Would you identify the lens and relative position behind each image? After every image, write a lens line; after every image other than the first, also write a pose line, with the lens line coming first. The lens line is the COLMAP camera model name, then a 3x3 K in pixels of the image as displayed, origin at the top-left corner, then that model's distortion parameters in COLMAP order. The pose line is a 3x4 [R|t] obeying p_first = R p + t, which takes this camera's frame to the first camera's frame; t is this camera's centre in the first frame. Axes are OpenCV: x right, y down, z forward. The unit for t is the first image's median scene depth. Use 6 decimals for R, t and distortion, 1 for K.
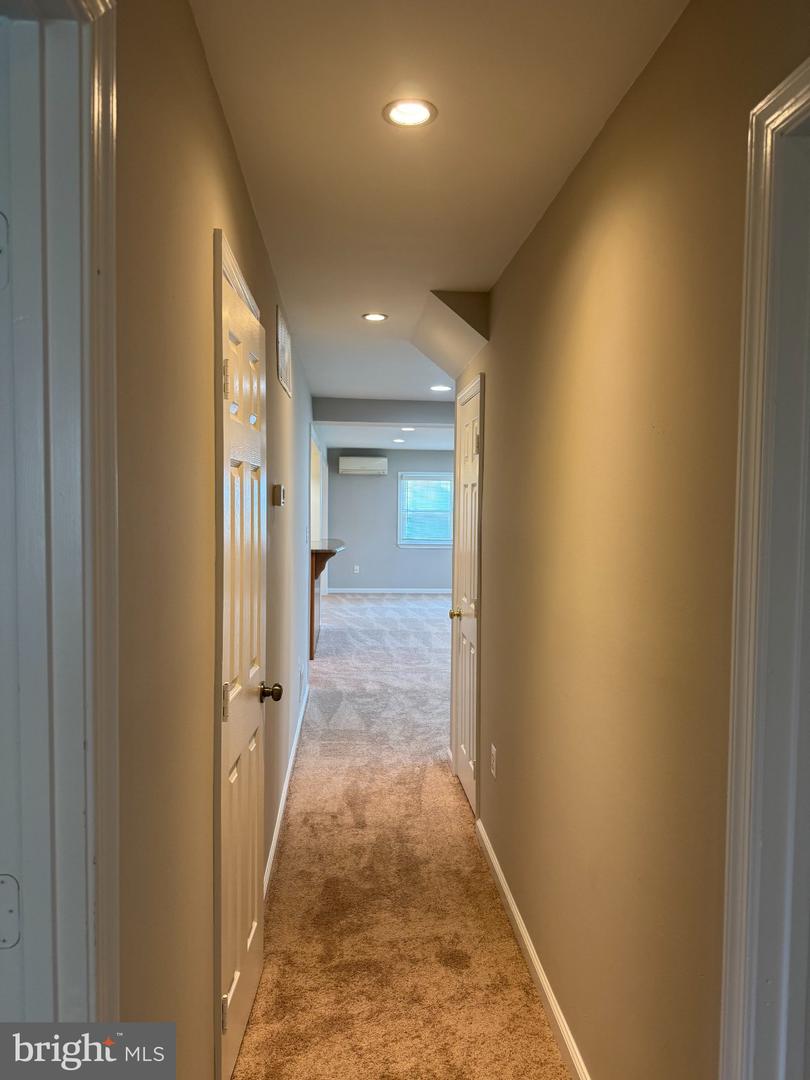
lens RADIAL K [[752.8, 0, 404.1], [0, 752.8, 540.0], [0, 0, 1]] dist [0.058827, -0.081060]
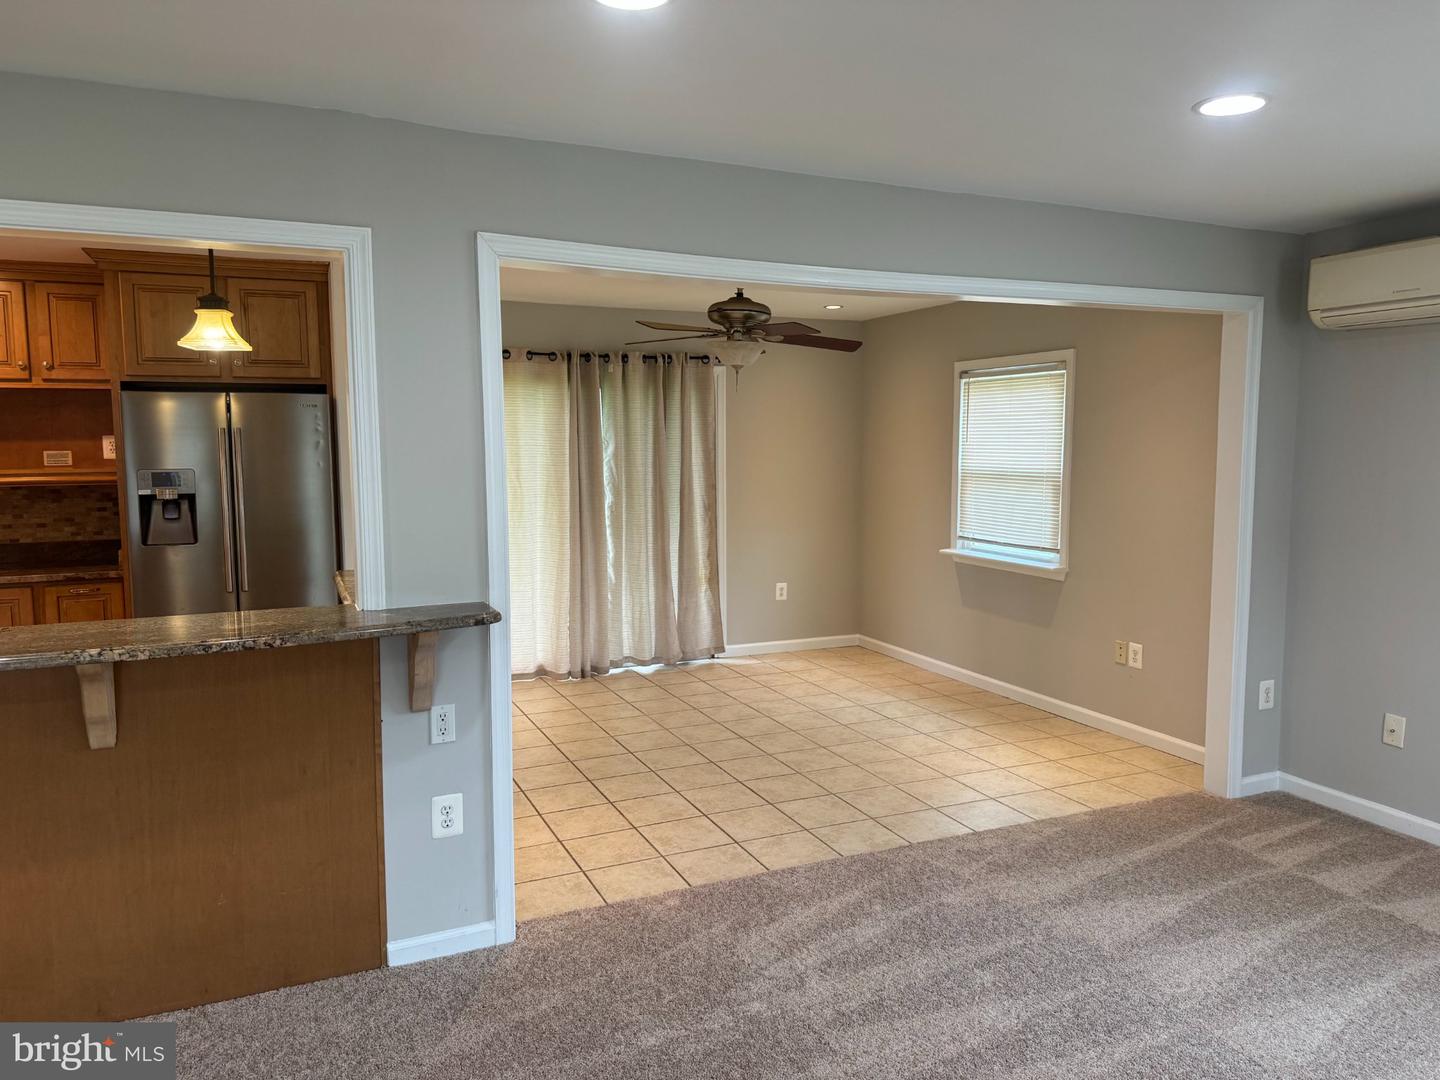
lens RADIAL K [[1003.8, 0, 724.5], [0, 1003.8, 539.5], [0, 0, 1]] dist [0.058827, -0.081060]
pose [[0.357135, 0.091194, -0.929590, 0.155335], [-0.040518, 0.995798, 0.082123, -0.038804], [0.933173, 0.008336, 0.359330, 0.697502]]
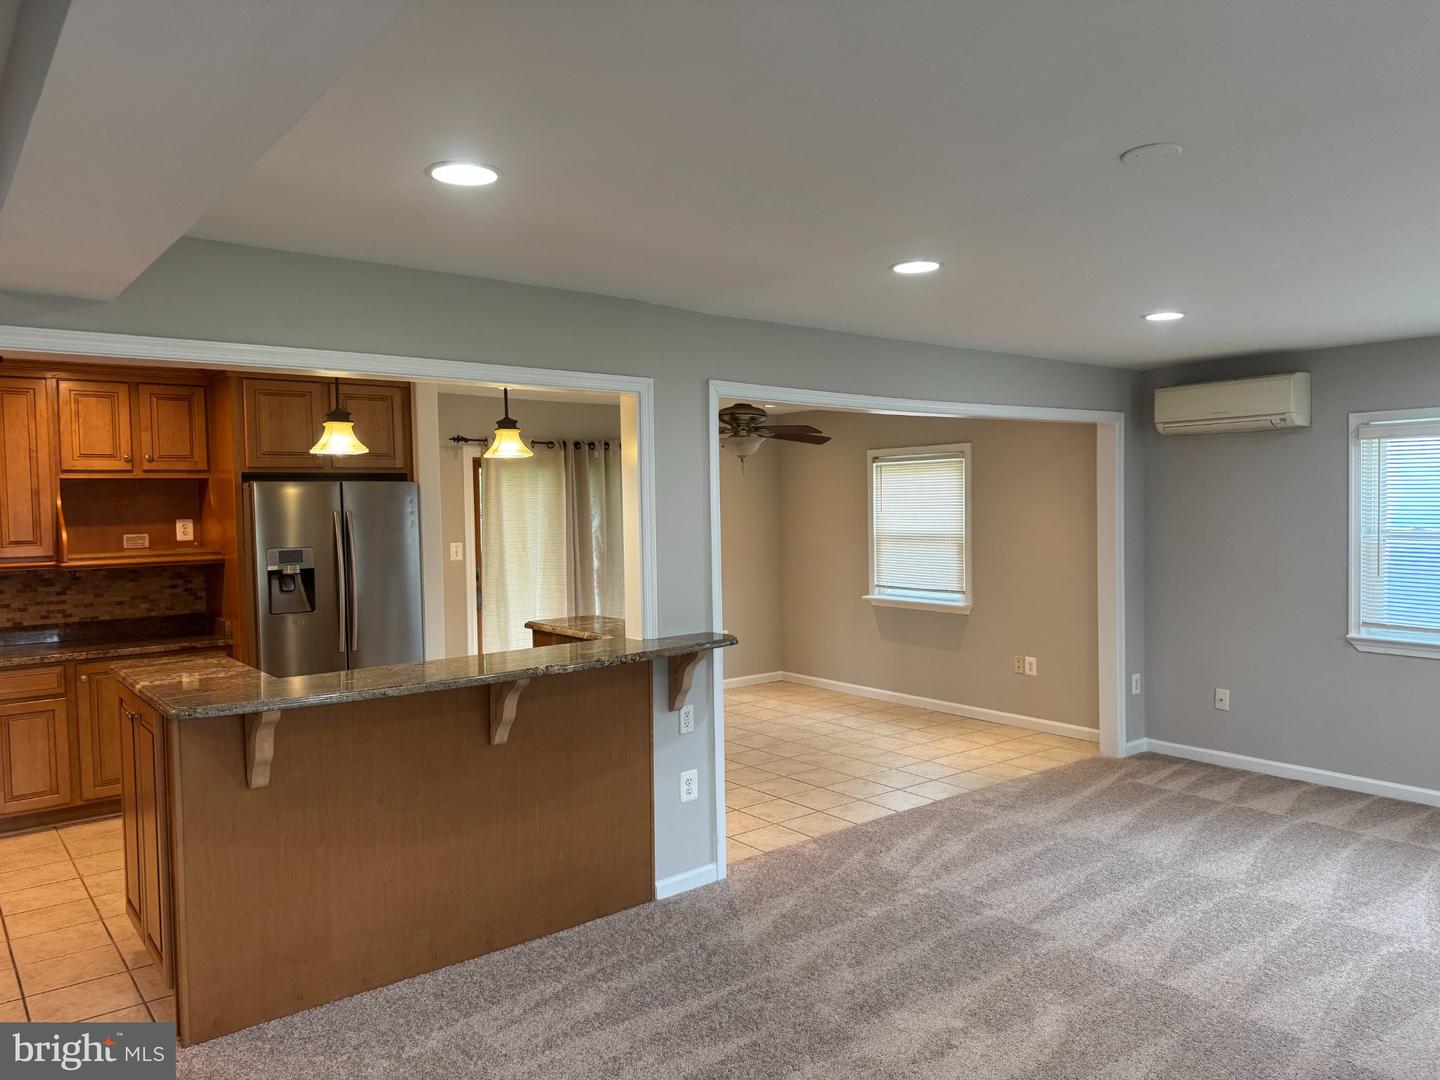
lens RADIAL K [[1003.8, 0, 725.9], [0, 1003.8, 533.6], [0, 0, 1]] dist [0.058827, -0.081060]
pose [[0.579038, 0.013308, -0.815192, 0.194467], [-0.019122, 0.999813, 0.002739, -0.036291], [0.815077, 0.014002, 0.579184, 0.534999]]
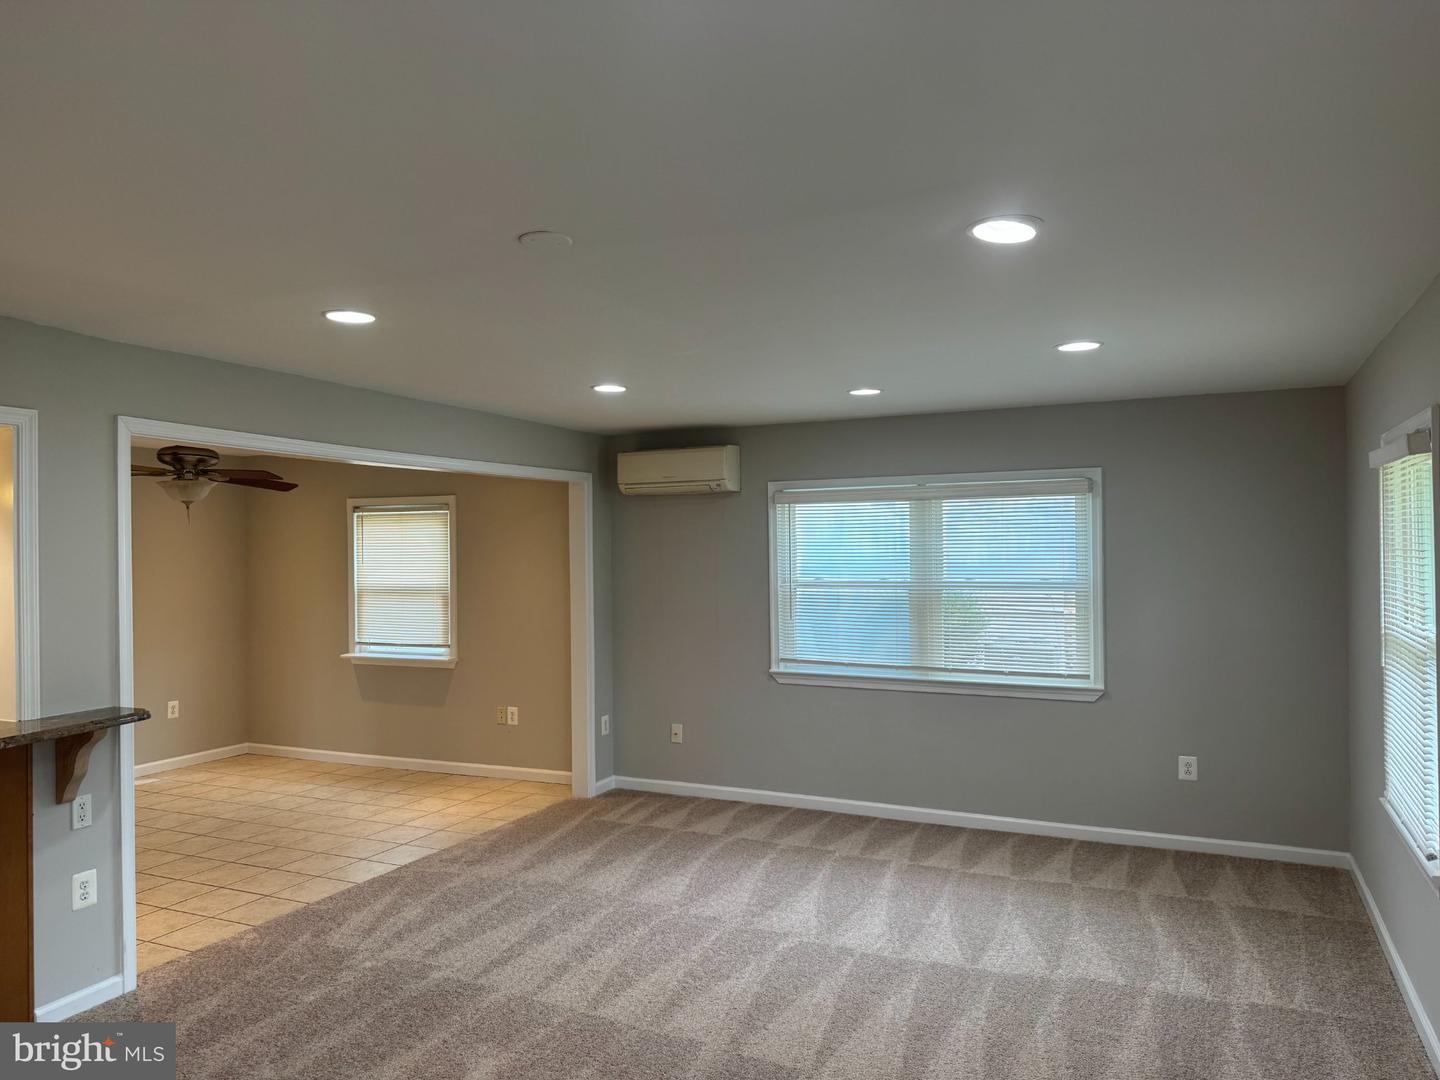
lens RADIAL K [[1003.8, 0, 723.4], [0, 1003.8, 539.4], [0, 0, 1]] dist [0.058827, -0.081060]
pose [[0.882155, -0.015566, -0.470701, 0.212345], [-0.008081, 0.998806, -0.048176, -0.038014], [0.470889, 0.046302, 0.880976, 0.548137]]
